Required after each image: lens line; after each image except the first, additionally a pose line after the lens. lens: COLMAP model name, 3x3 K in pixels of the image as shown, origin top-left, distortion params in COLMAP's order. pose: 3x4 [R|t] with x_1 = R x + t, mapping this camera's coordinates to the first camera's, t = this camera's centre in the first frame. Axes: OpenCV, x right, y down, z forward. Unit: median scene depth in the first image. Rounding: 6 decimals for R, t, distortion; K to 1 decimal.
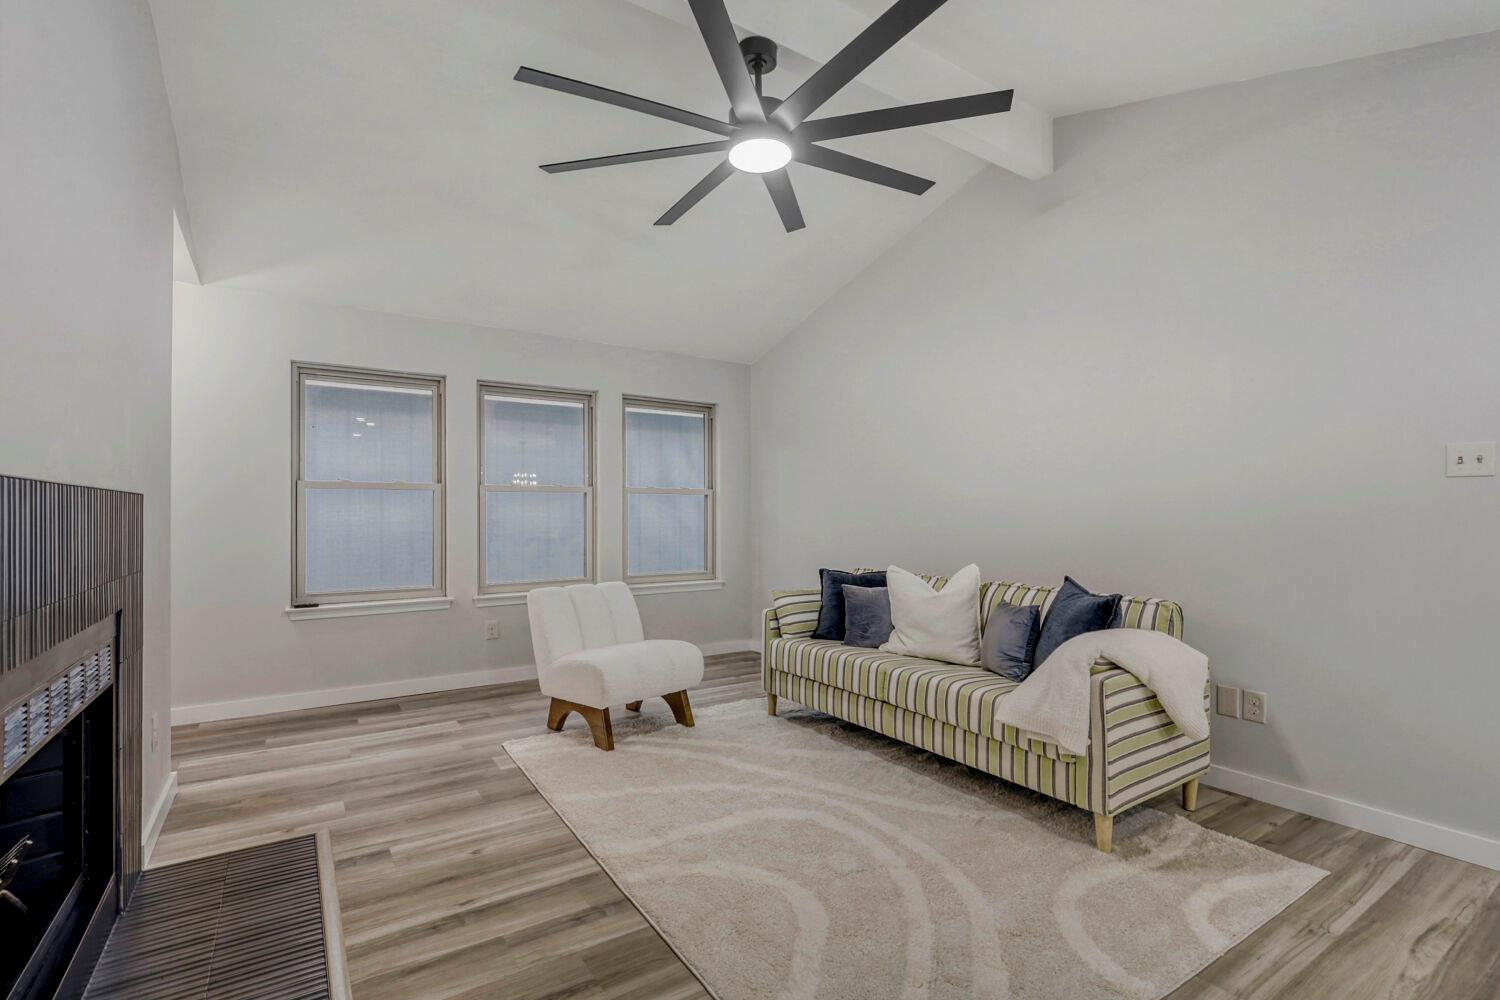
lens RADIAL K [[689.0, 0, 749.9], [0, 689.0, 506.4], [0, 0, 1]] dist [-0.012513, -0.000127]
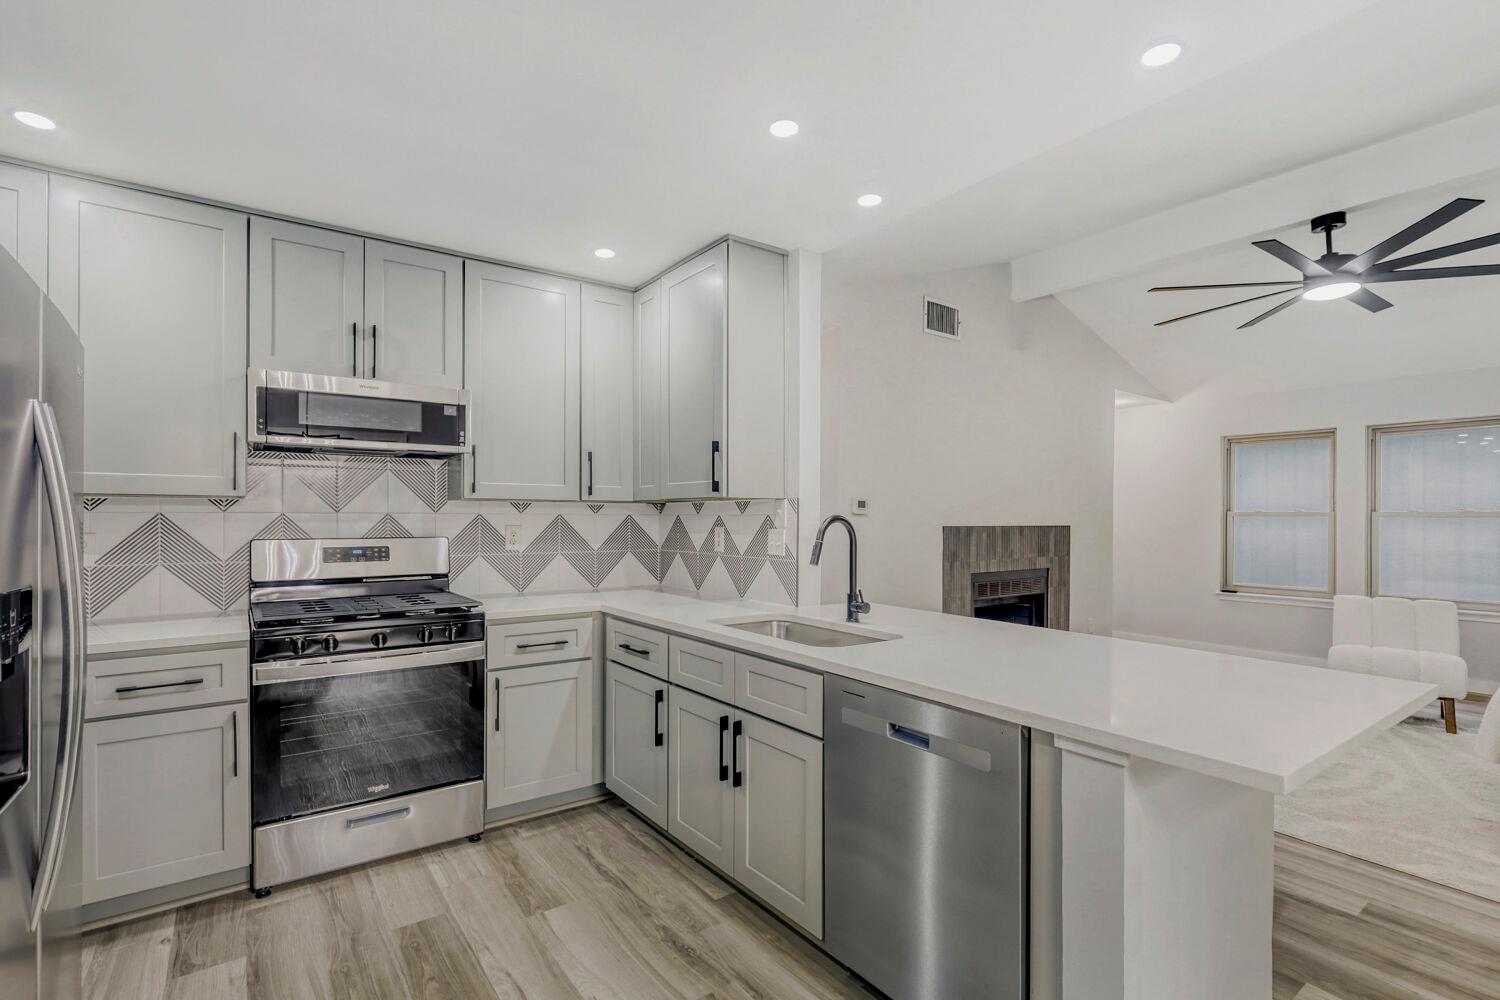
lens RADIAL K [[689.0, 0, 750.3], [0, 689.0, 511.8], [0, 0, 1]] dist [-0.012513, -0.000127]
pose [[0.049759, -0.004842, -0.998750, 1.121965], [0.006923, 0.999966, -0.004503, -0.050812], [0.998737, -0.006691, 0.049790, -0.228463]]
